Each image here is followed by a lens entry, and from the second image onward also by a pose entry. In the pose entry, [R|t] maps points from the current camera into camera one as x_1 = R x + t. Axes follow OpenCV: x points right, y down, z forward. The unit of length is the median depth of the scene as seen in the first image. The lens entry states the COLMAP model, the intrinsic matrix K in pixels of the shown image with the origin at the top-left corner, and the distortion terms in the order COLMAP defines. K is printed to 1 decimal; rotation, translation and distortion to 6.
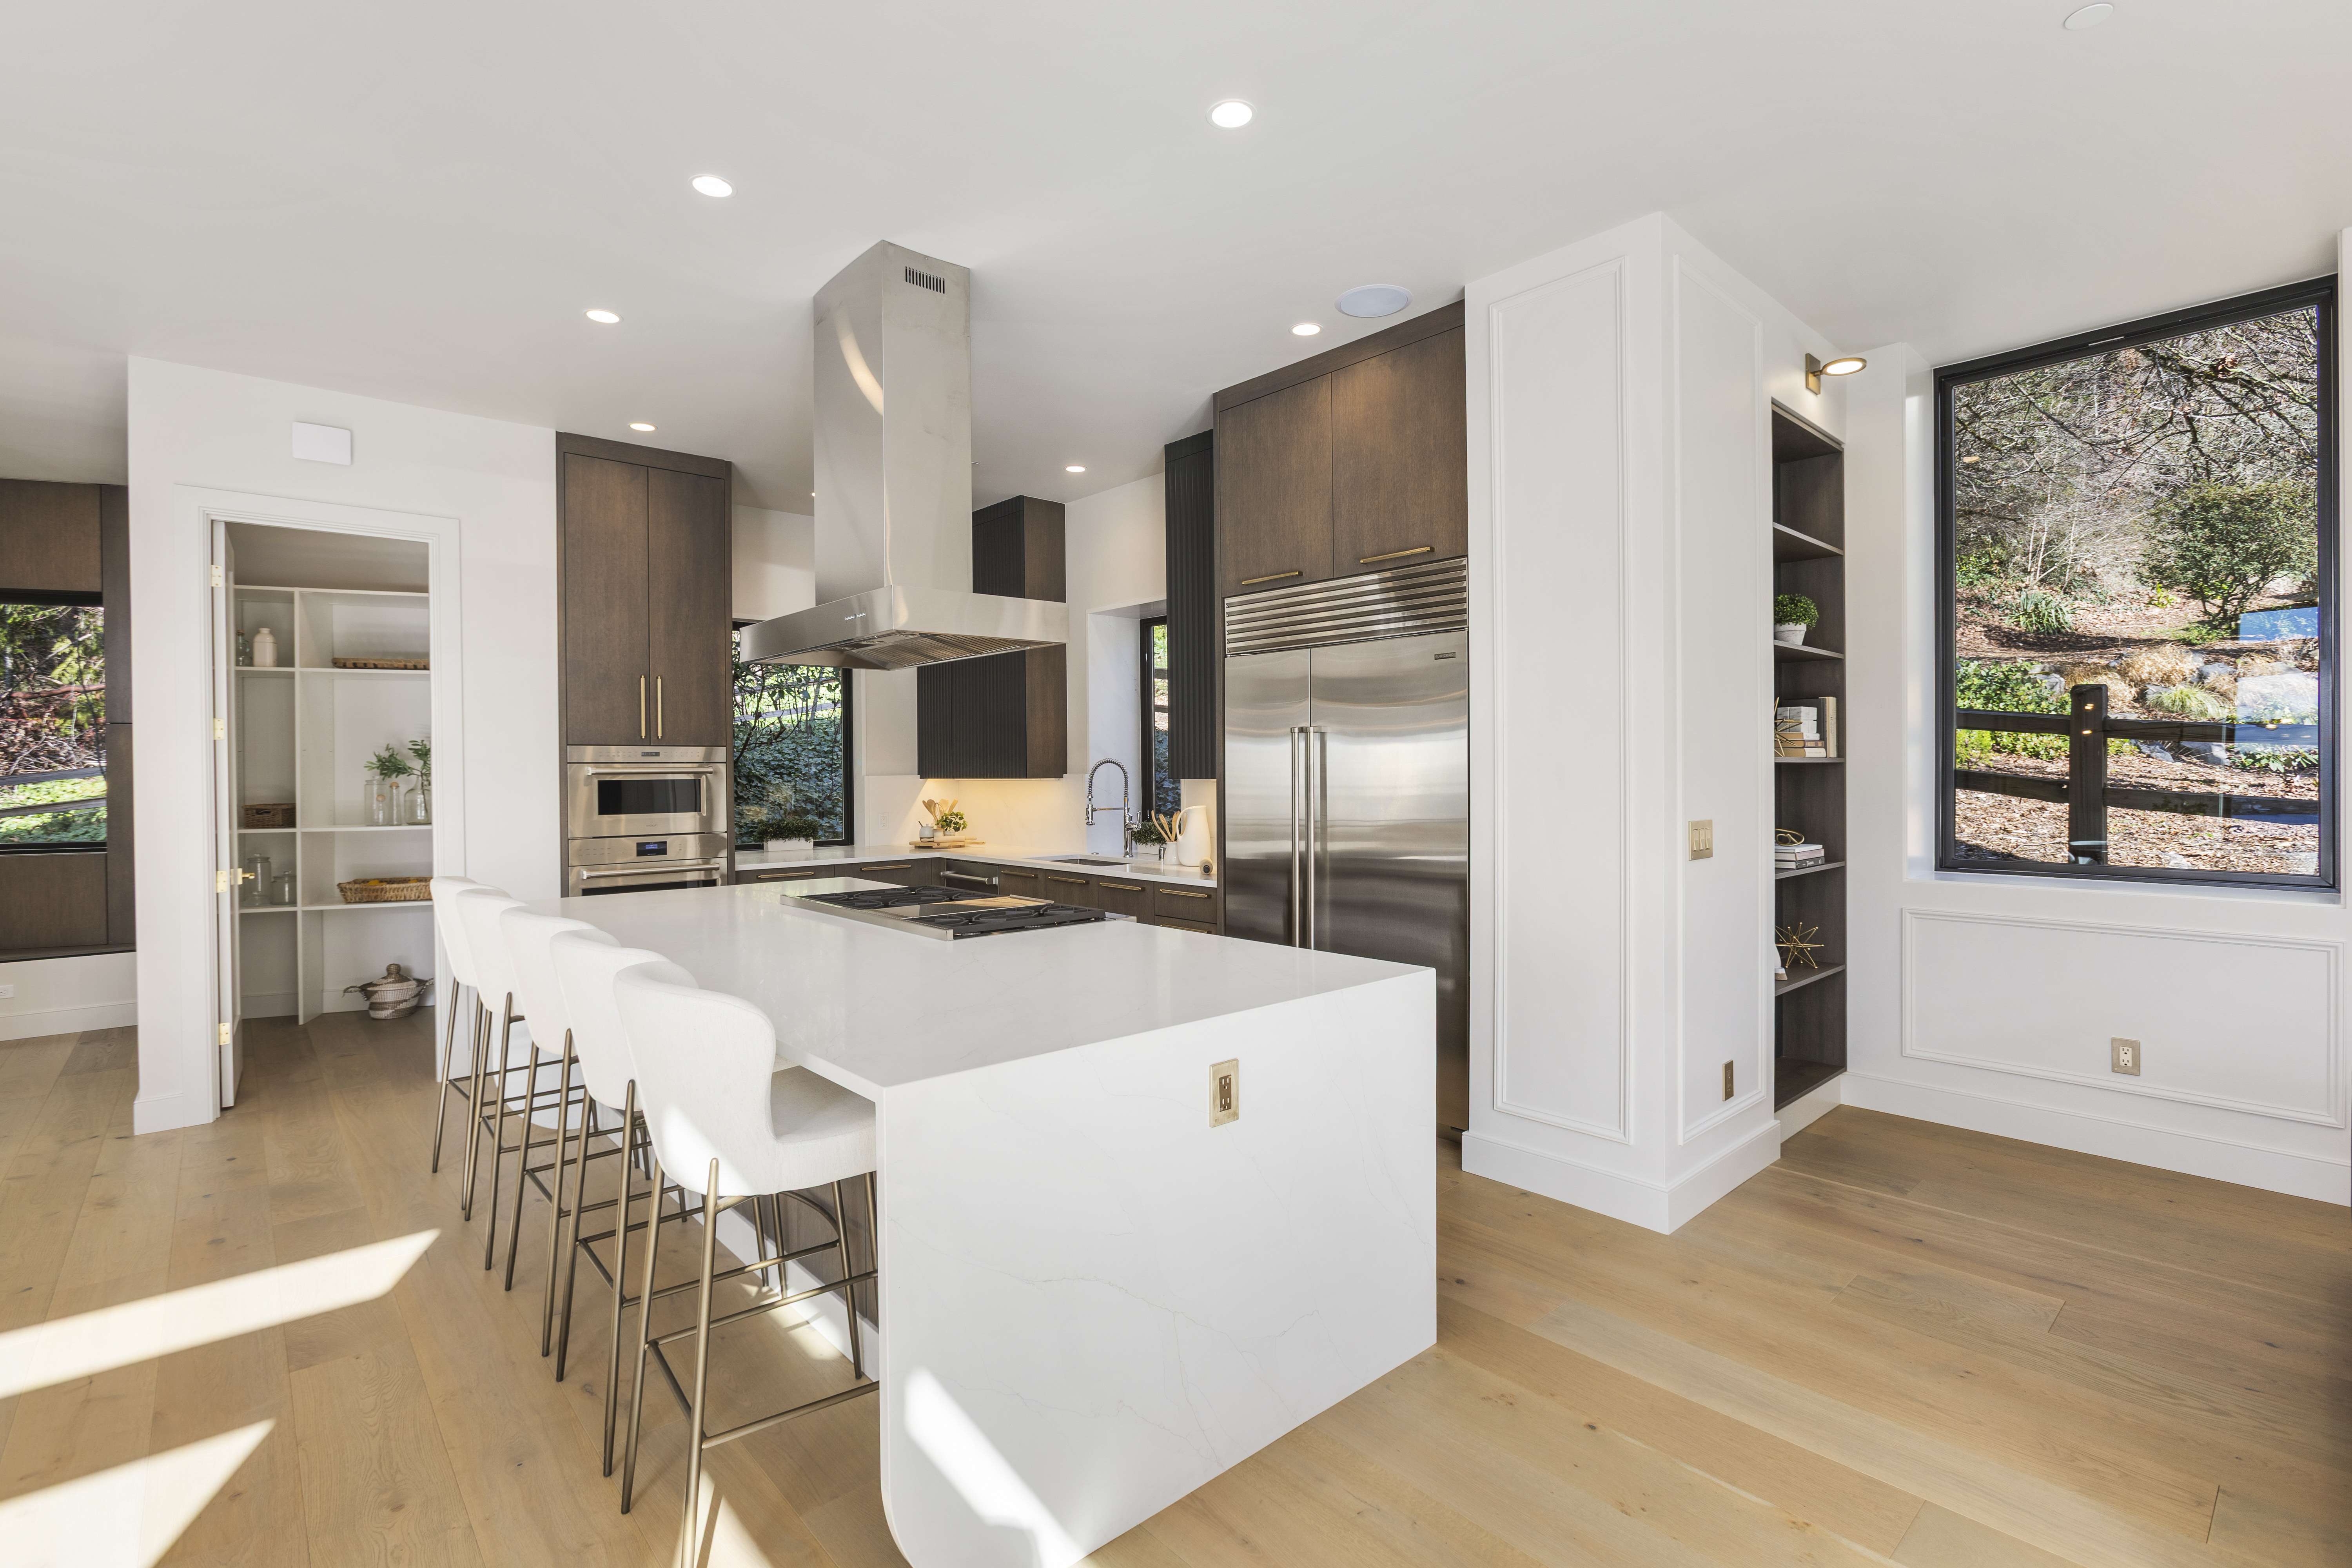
lens RADIAL K [[1098.8, 0, 1176.1], [0, 1098.8, 787.2], [0, 0, 1]] dist [-0.005398, 0.000185]
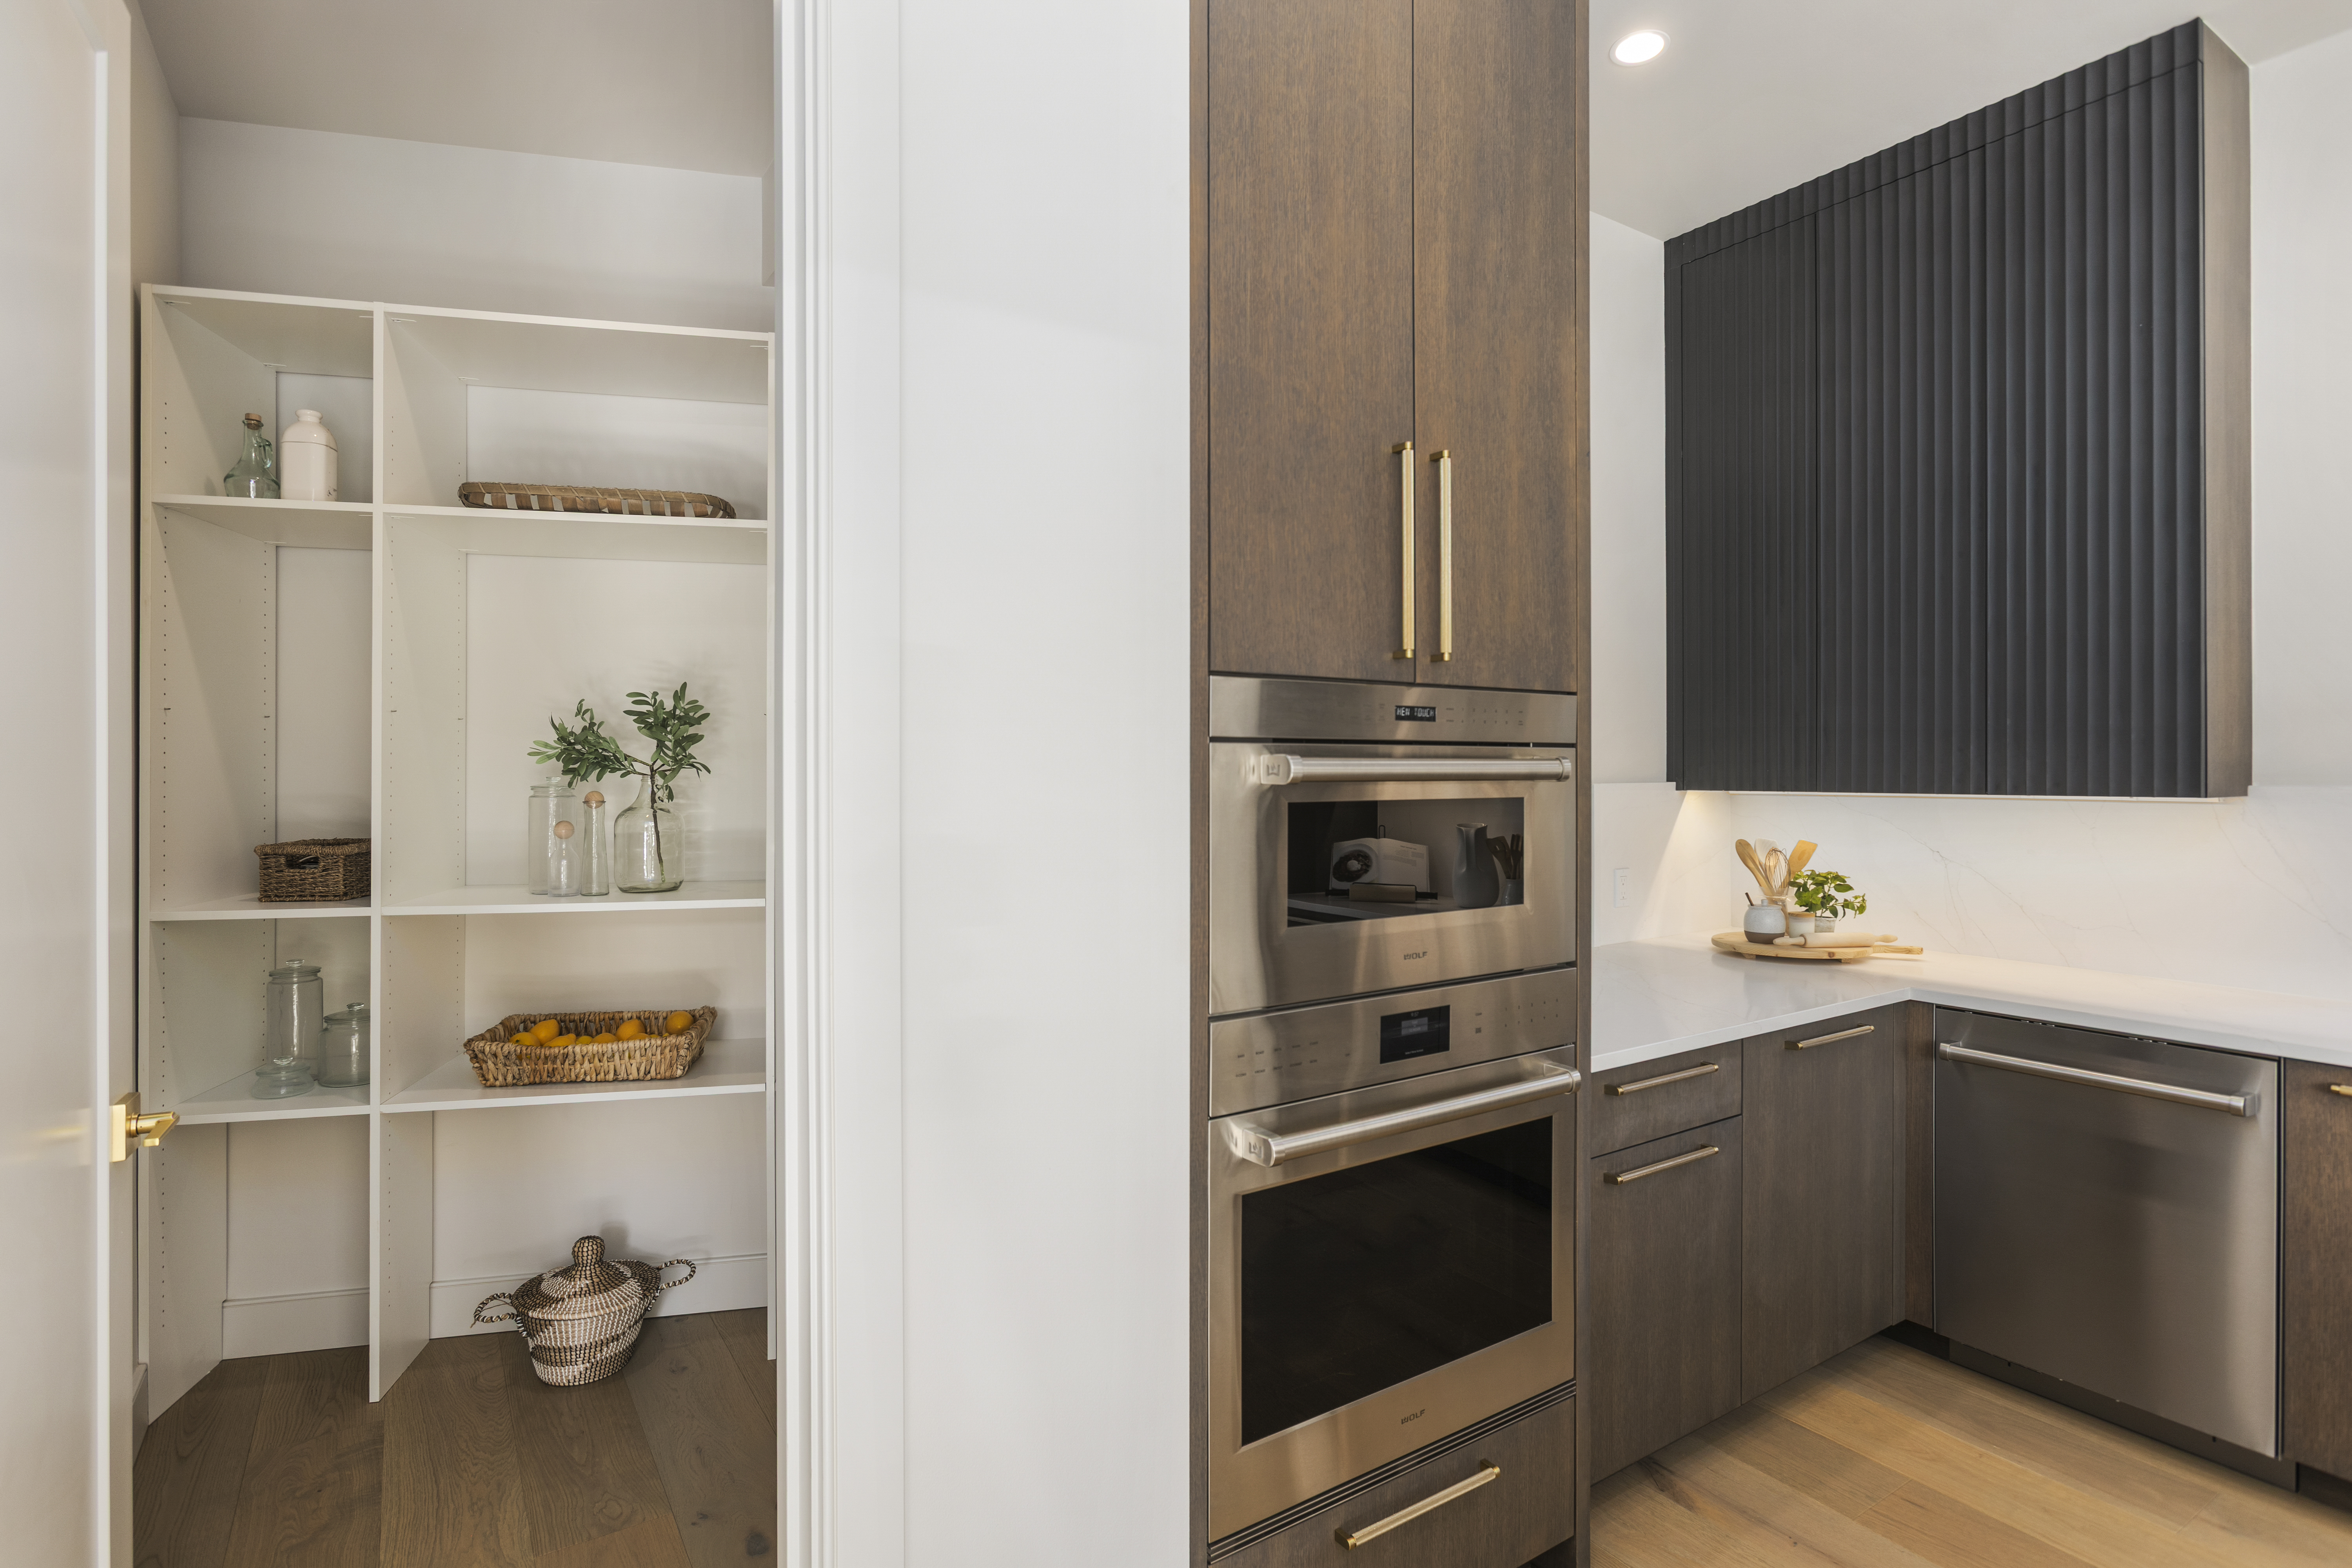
lens RADIAL K [[1196.8, 0, 1170.9], [0, 1196.8, 774.4], [0, 0, 1]] dist [-0.009624, 0.001064]
pose [[0.989360, 0.007611, -0.145286, -0.451388], [-0.009213, 0.999904, -0.010358, -0.008823], [0.145194, 0.011586, 0.989335, 0.610821]]
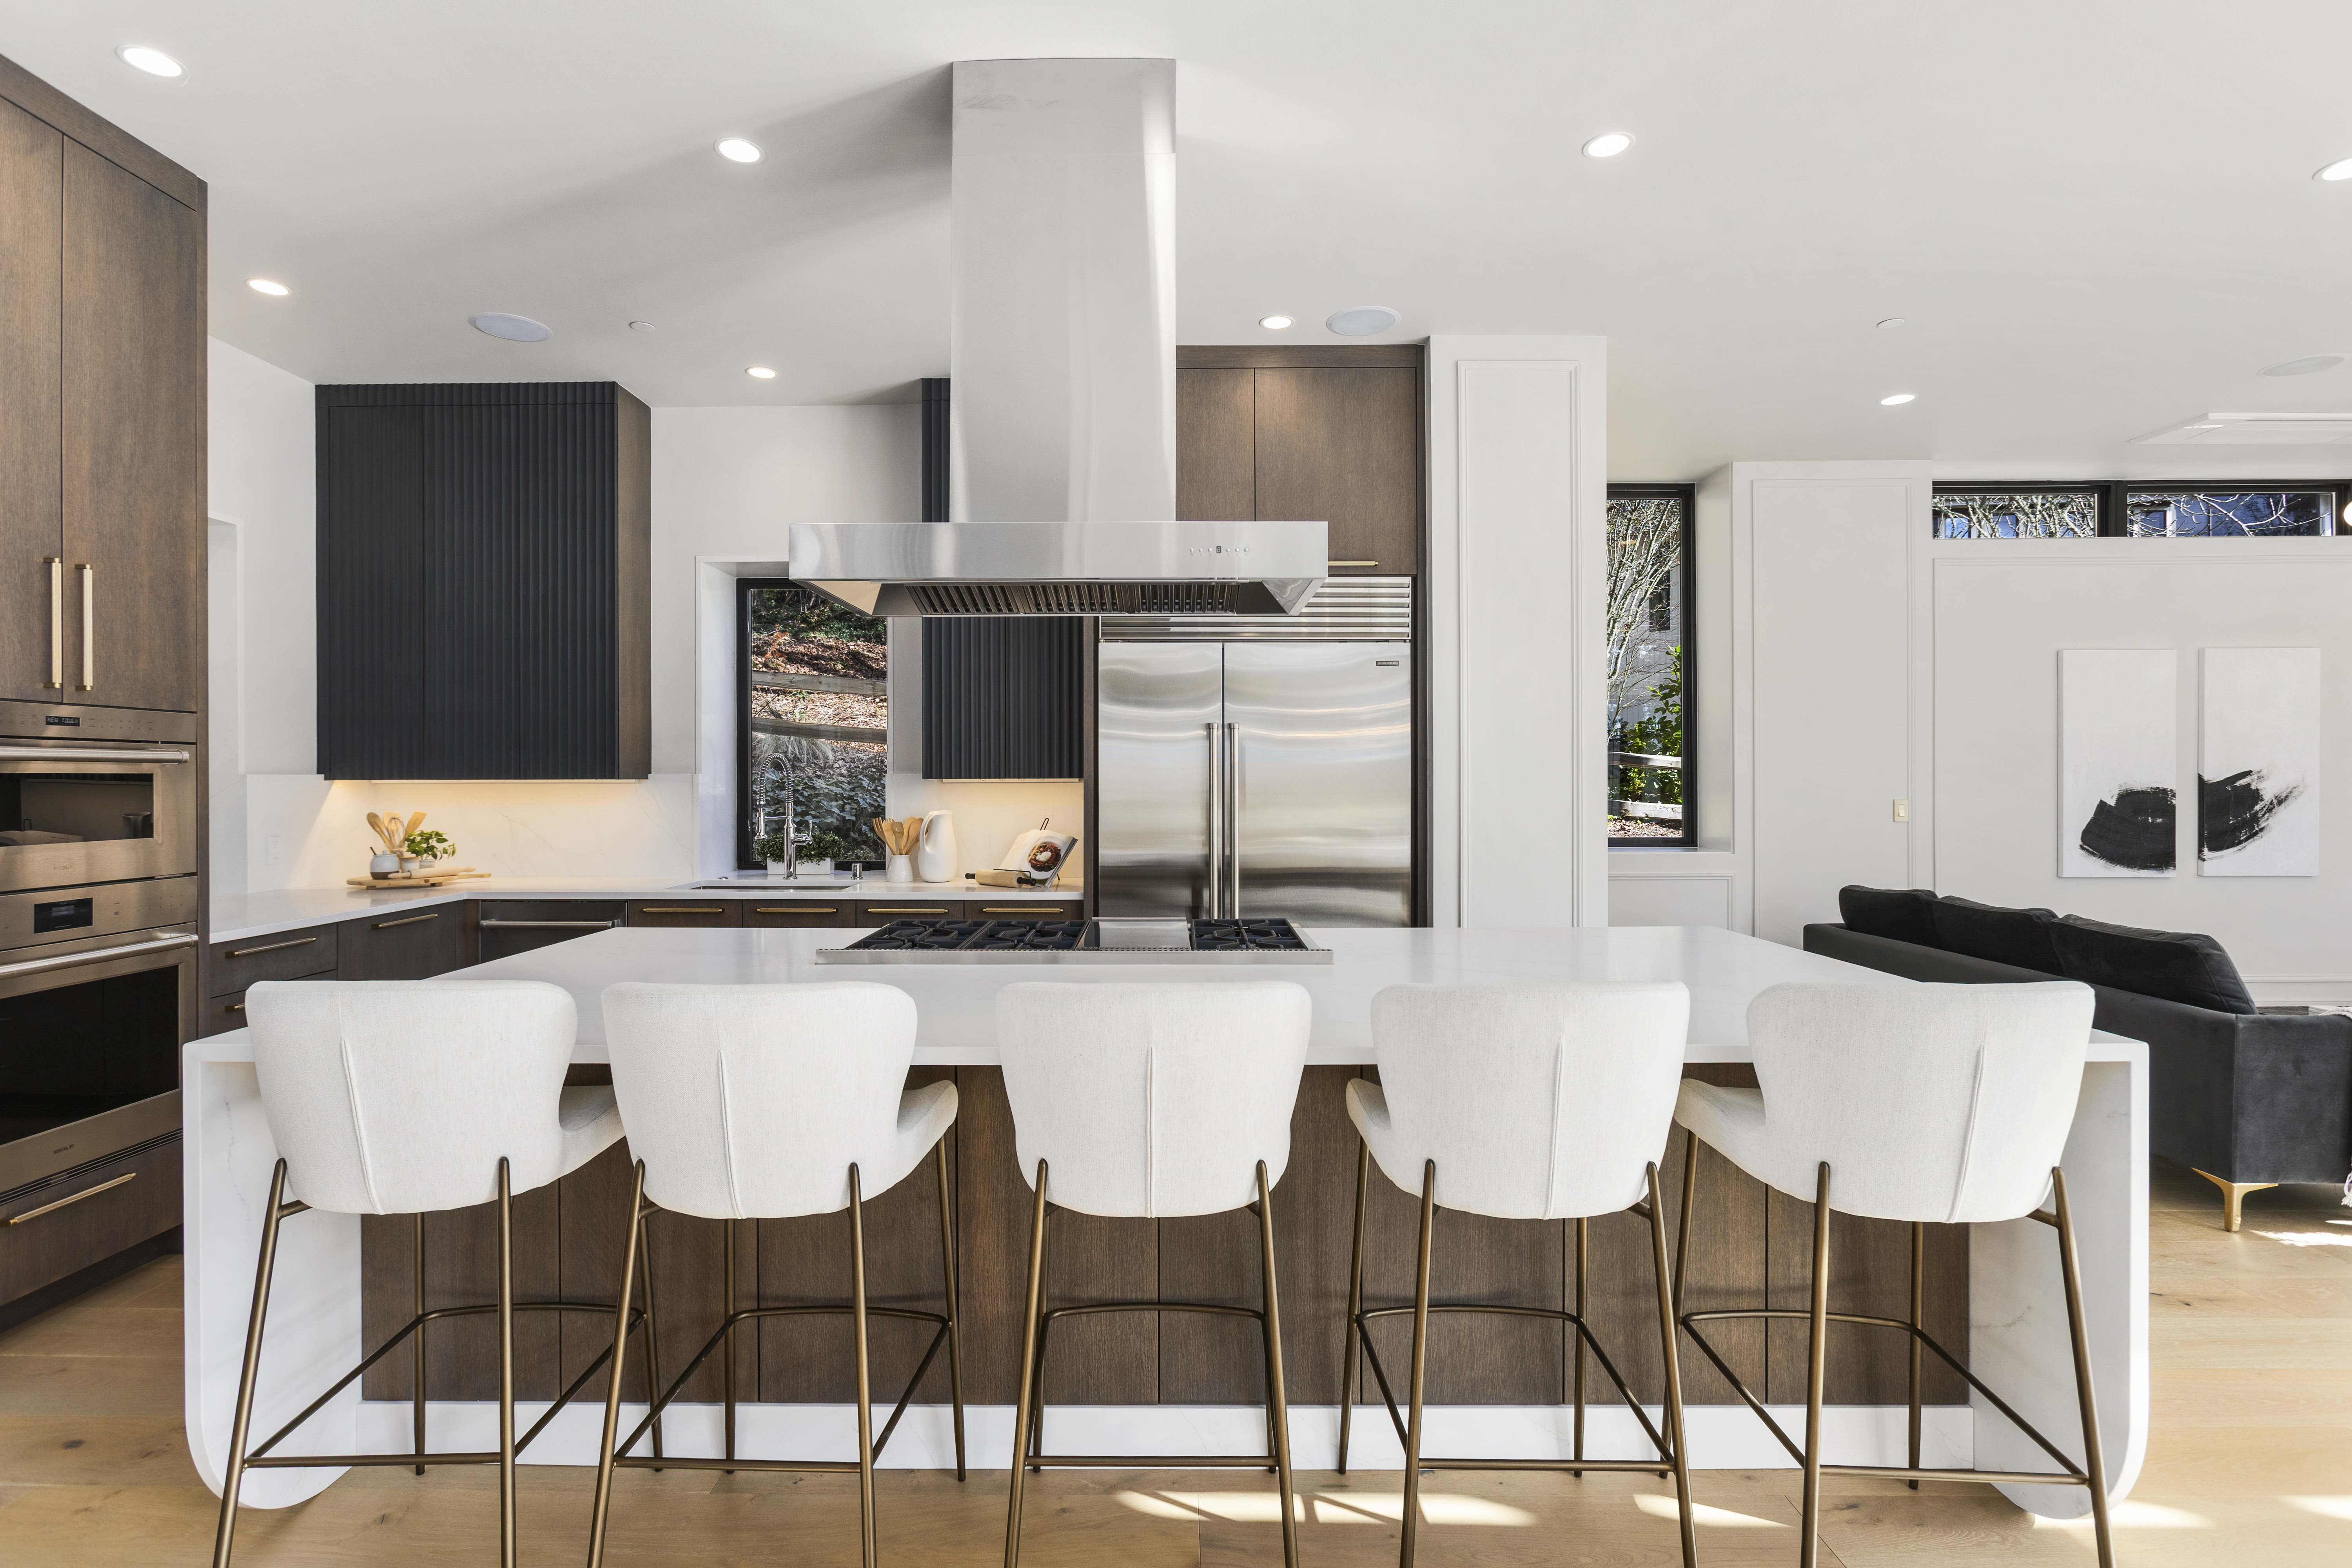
lens RADIAL K [[1098.8, 0, 1157.5], [0, 1098.8, 780.0], [0, 0, 1]] dist [-0.005398, 0.000185]
pose [[0.671445, 0.005693, 0.741033, -0.465014], [0.007213, 0.999873, -0.014218, 0.005919], [-0.741019, 0.014892, 0.671319, 0.286206]]
